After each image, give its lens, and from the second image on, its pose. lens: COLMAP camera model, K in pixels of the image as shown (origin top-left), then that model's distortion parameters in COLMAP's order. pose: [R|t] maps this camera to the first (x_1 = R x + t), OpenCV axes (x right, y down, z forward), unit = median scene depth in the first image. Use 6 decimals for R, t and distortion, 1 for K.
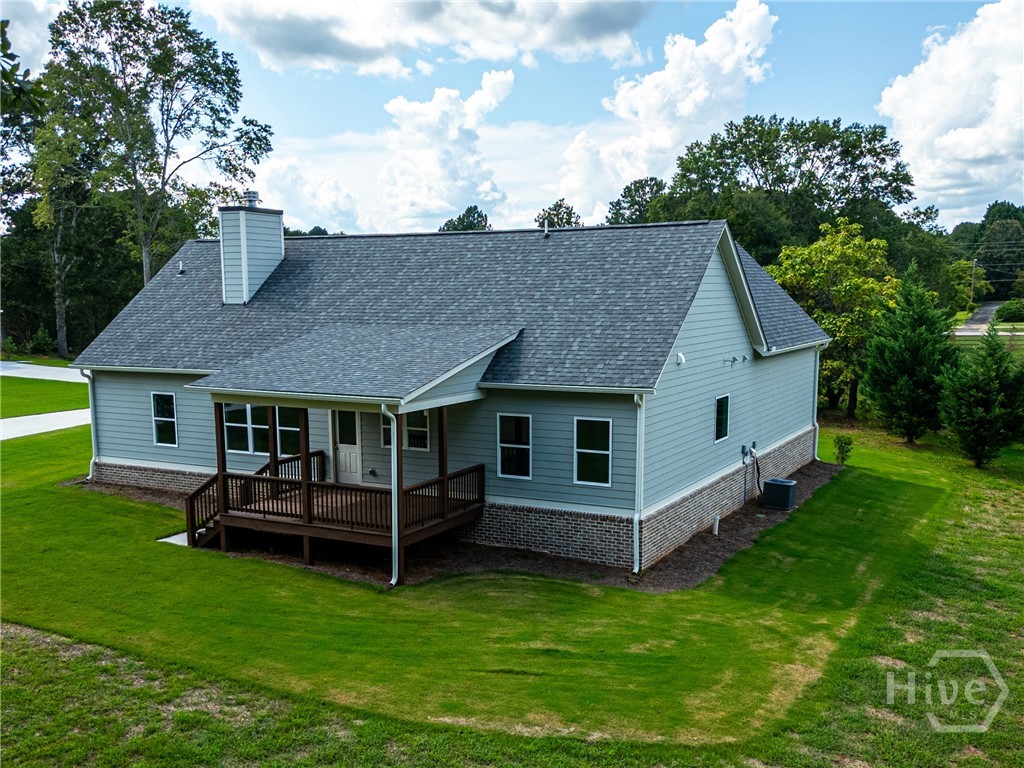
lens RADIAL K [[1091.8, 0, 490.6], [0, 1091.8, 384.5], [0, 0, 1]] dist [0.039616, -0.002007]
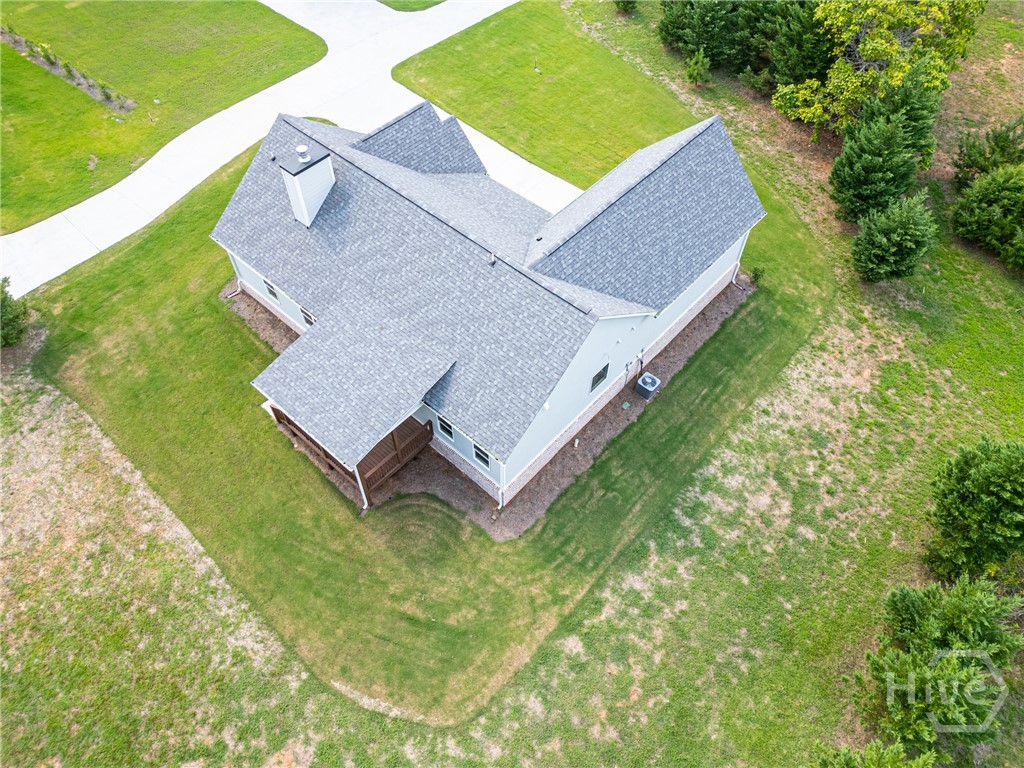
lens RADIAL K [[720.0, 0, 507.5], [0, 720.0, 386.0], [0, 0, 1]] dist [0.048511, -0.054192]
pose [[0.972181, 0.191177, -0.135335, 0.225027], [-0.026682, 0.664411, 0.746891, -0.723441], [0.232707, -0.722502, 0.651028, 0.299747]]
